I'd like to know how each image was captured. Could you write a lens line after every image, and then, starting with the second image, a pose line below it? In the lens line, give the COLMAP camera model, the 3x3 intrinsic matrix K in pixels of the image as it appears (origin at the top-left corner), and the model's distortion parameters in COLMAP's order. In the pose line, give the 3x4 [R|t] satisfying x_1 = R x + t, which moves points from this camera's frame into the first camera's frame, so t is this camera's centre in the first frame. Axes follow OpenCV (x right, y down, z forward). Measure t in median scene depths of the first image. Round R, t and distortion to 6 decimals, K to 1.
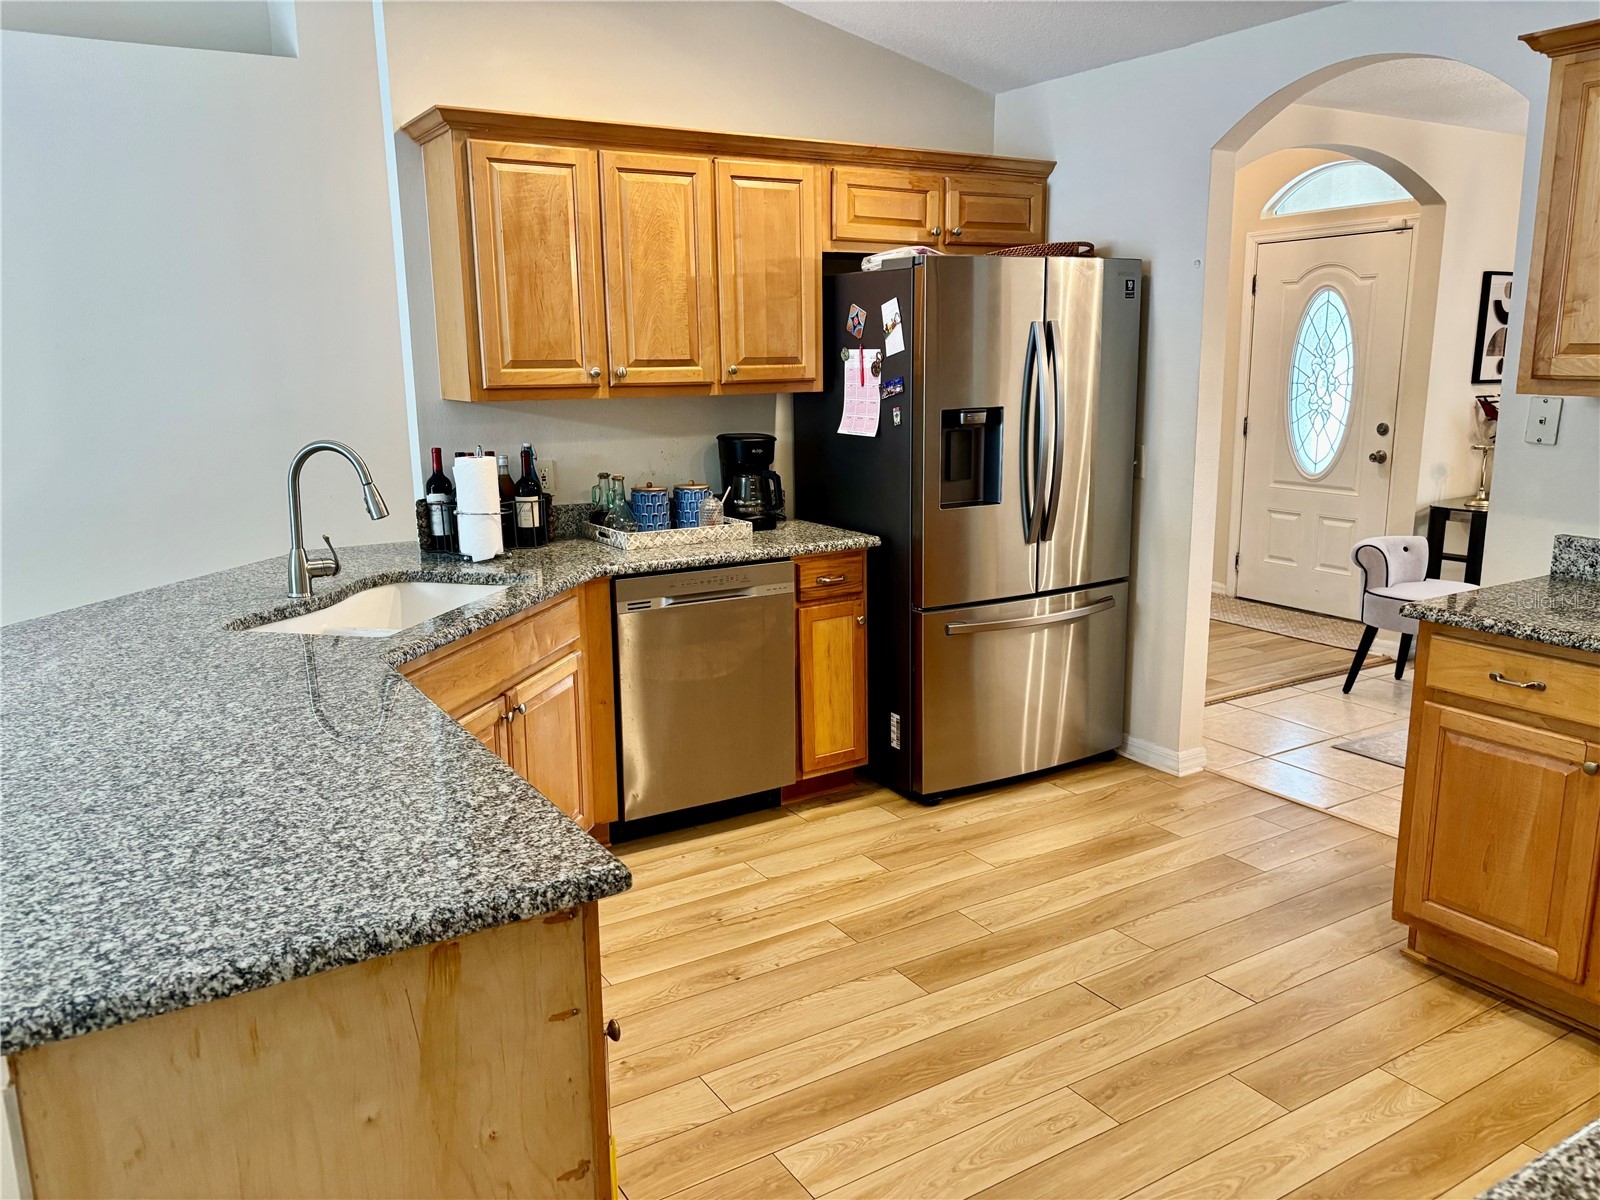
lens RADIAL K [[1208.9, 0, 808.2], [0, 1208.9, 604.2], [0, 0, 1]] dist [0.045976, -0.043999]
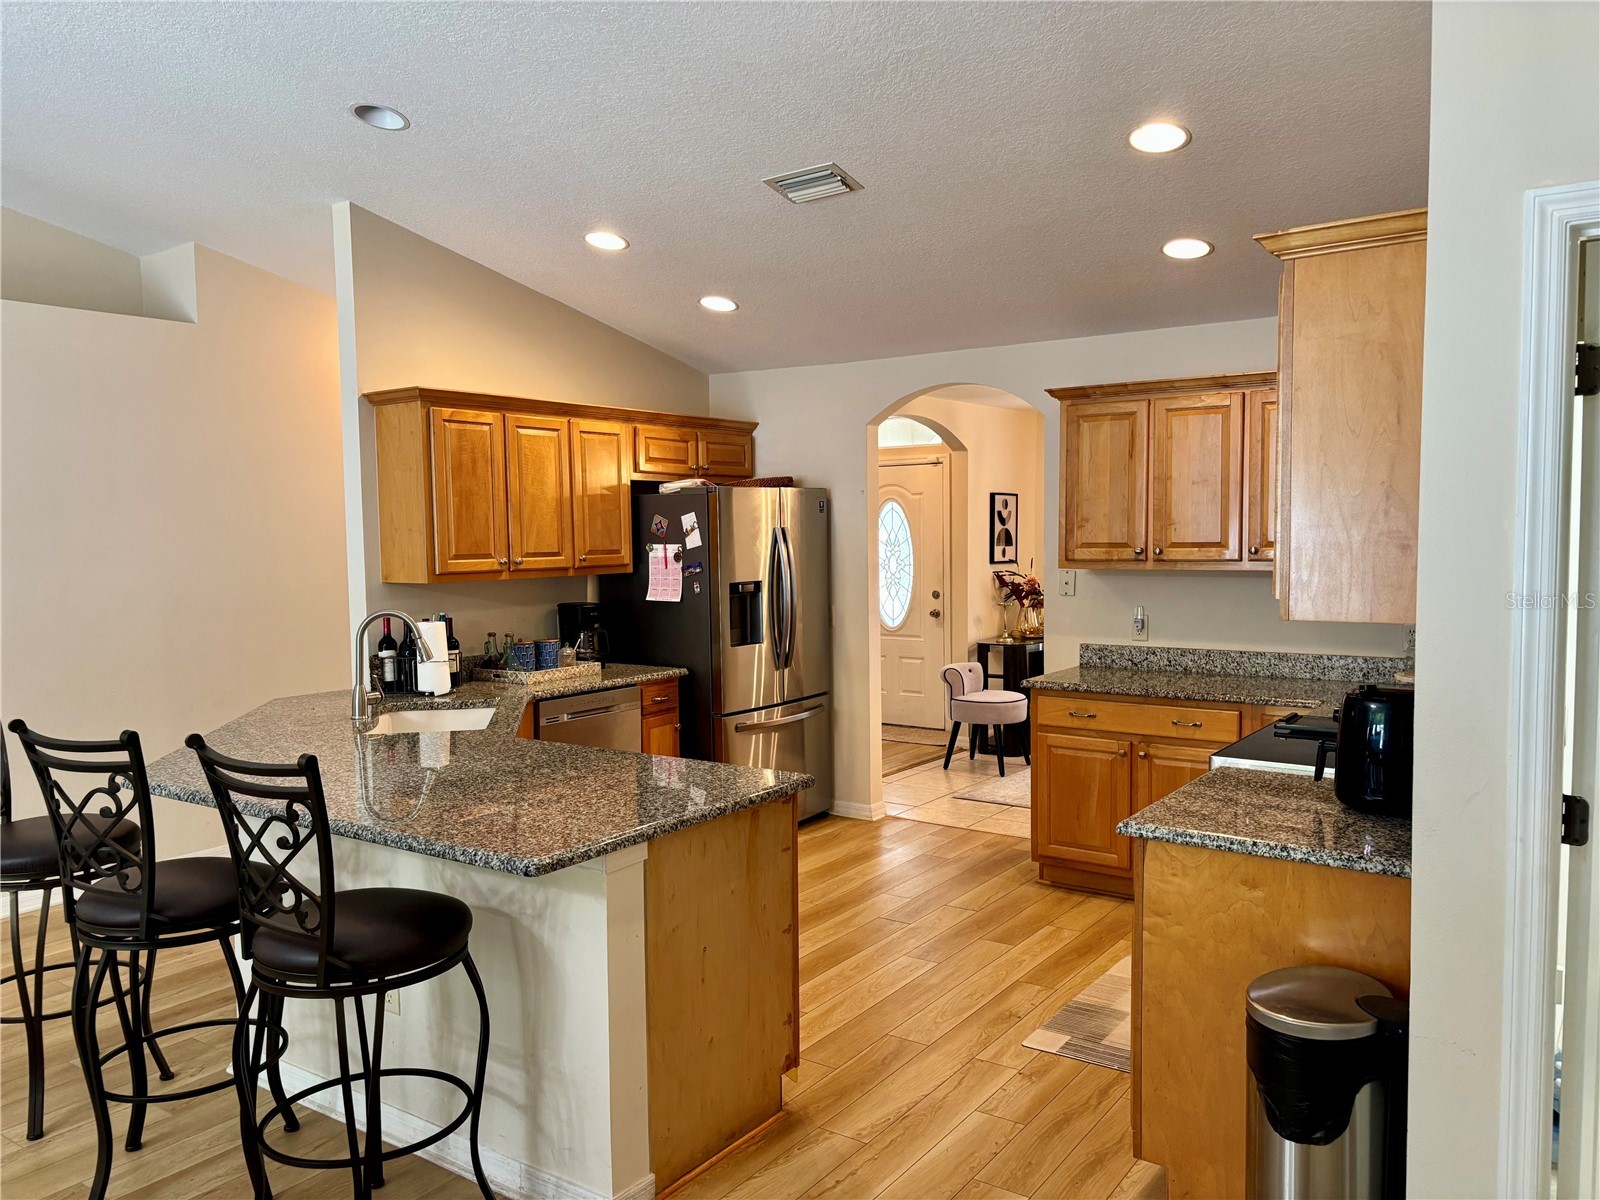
lens RADIAL K [[1194.2, 0, 800.0], [0, 1194.2, 600.0], [0, 0, 1]] dist [0.079561, -0.002422]
pose [[0.921684, -0.023214, 0.387245, -0.374481], [0.081649, 0.987457, -0.135138, 0.069386], [-0.379251, 0.156172, 0.912019, -0.393493]]
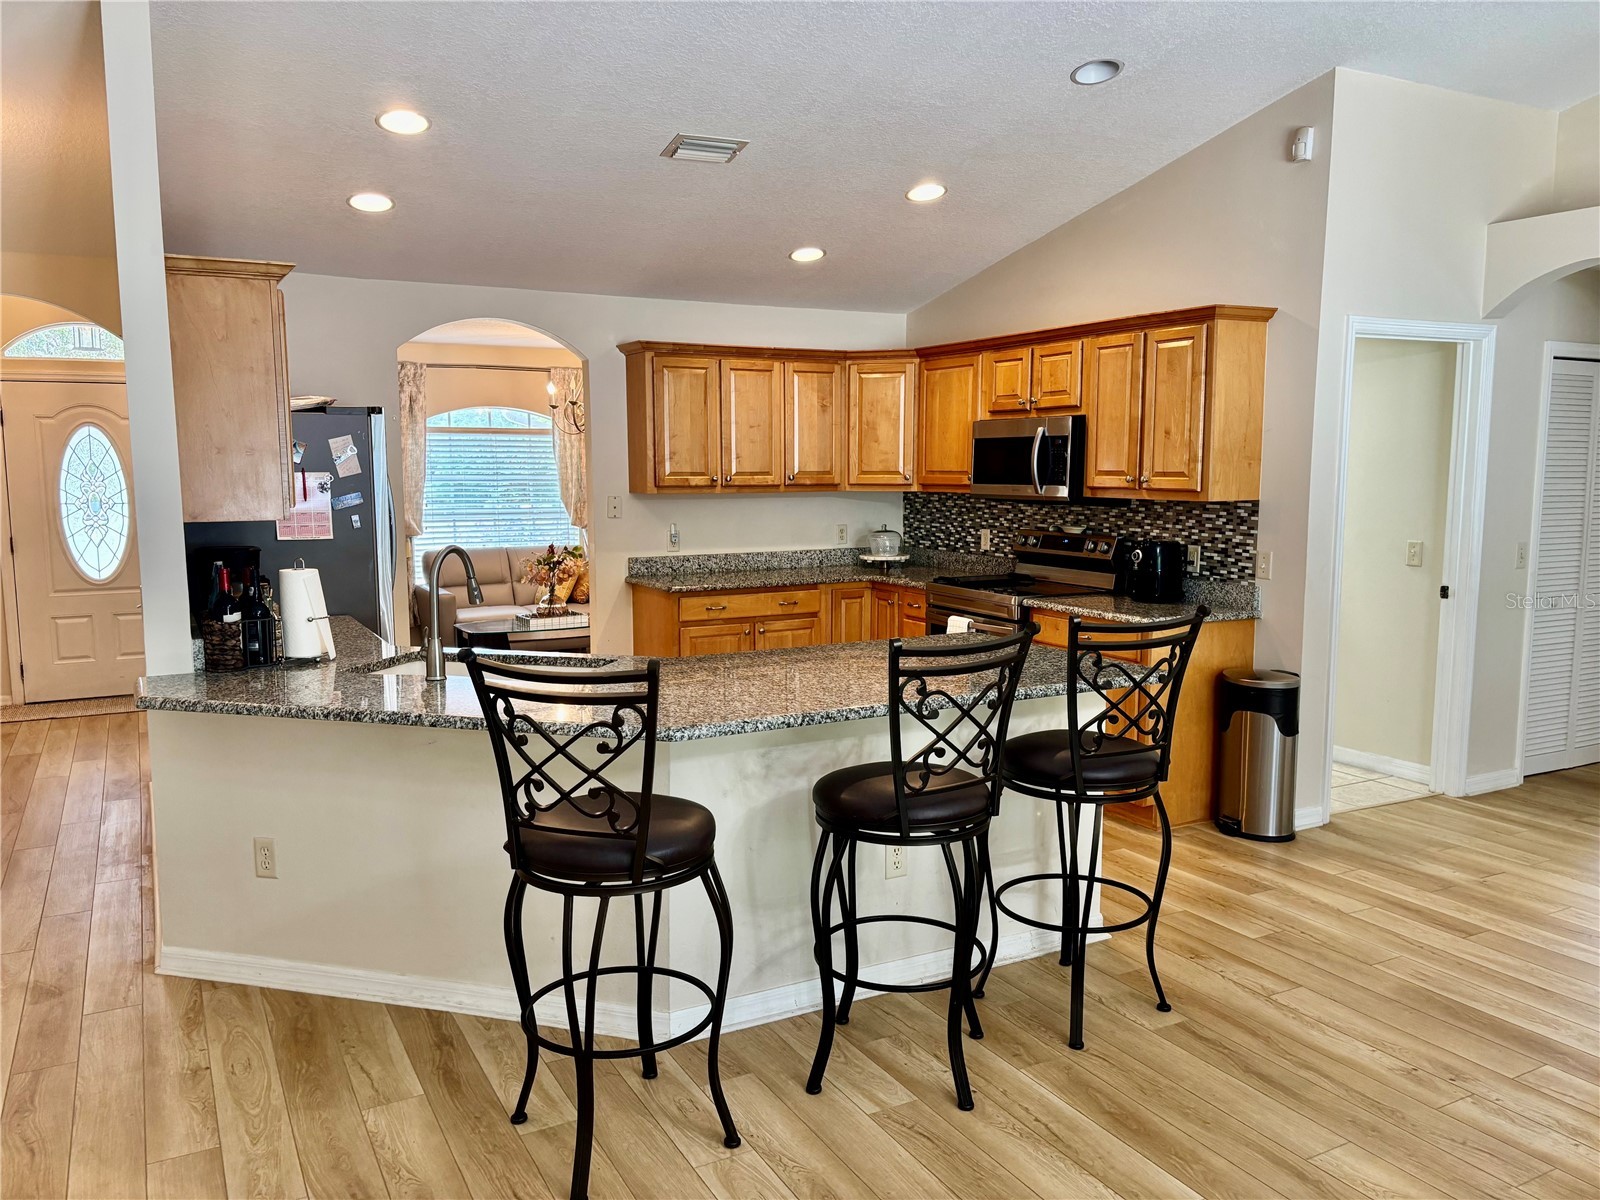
lens RADIAL K [[1208.9, 0, 808.2], [0, 1208.9, 604.2], [0, 0, 1]] dist [0.045976, -0.043999]
pose [[0.057782, -0.106176, 0.992667, -1.194975], [0.207903, 0.973808, 0.092057, -0.085202], [-0.976441, 0.201060, 0.078342, 0.418738]]
